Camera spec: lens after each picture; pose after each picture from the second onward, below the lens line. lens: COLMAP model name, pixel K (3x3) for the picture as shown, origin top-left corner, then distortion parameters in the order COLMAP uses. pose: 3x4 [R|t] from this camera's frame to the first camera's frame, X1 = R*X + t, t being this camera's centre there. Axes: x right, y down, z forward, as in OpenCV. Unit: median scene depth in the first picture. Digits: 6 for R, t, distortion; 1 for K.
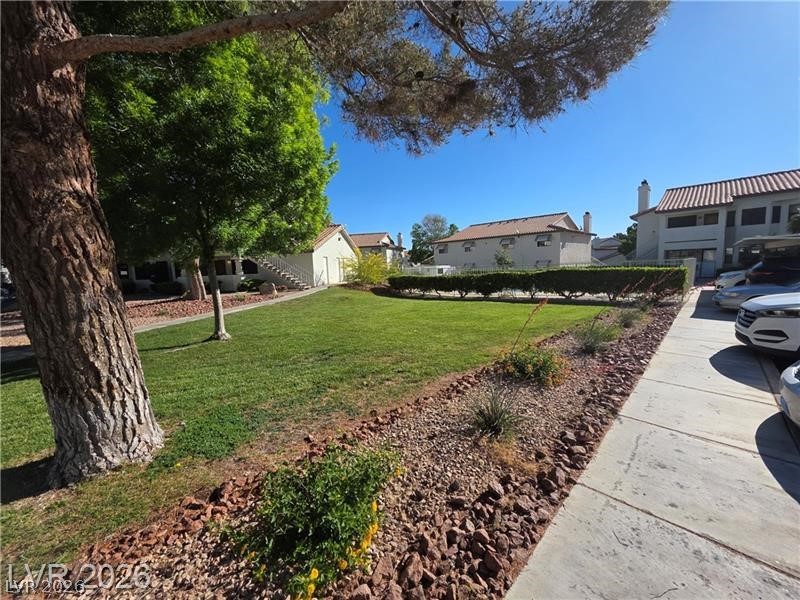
lens RADIAL K [[319.3, 0, 395.1], [0, 319.3, 301.8], [0, 0, 1]] dist [0.002742, -0.000399]
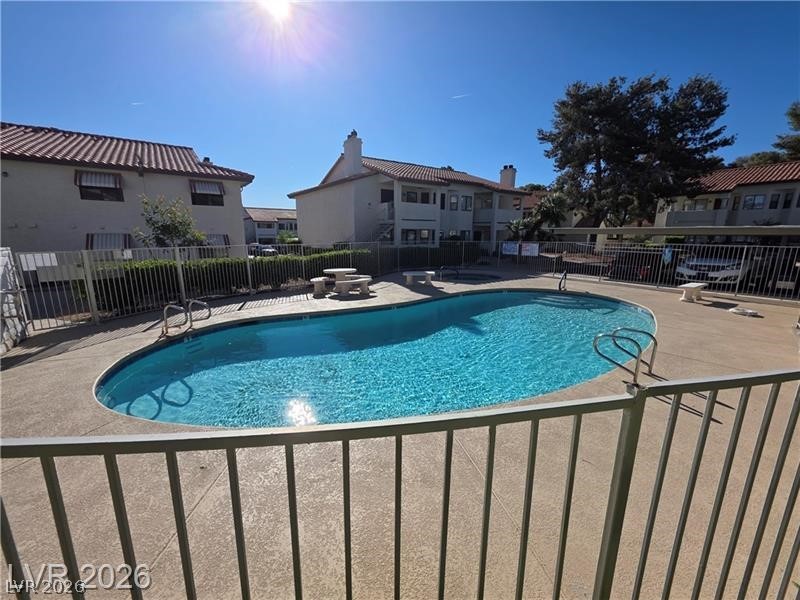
lens RADIAL K [[319.3, 0, 398.4], [0, 319.3, 299.5], [0, 0, 1]] dist [0.002742, -0.000399]
pose [[0.153291, -0.161299, 0.974928, 0.008389], [0.096566, 0.984312, 0.147668, -0.085259], [-0.983451, 0.071509, 0.166462, 0.722060]]
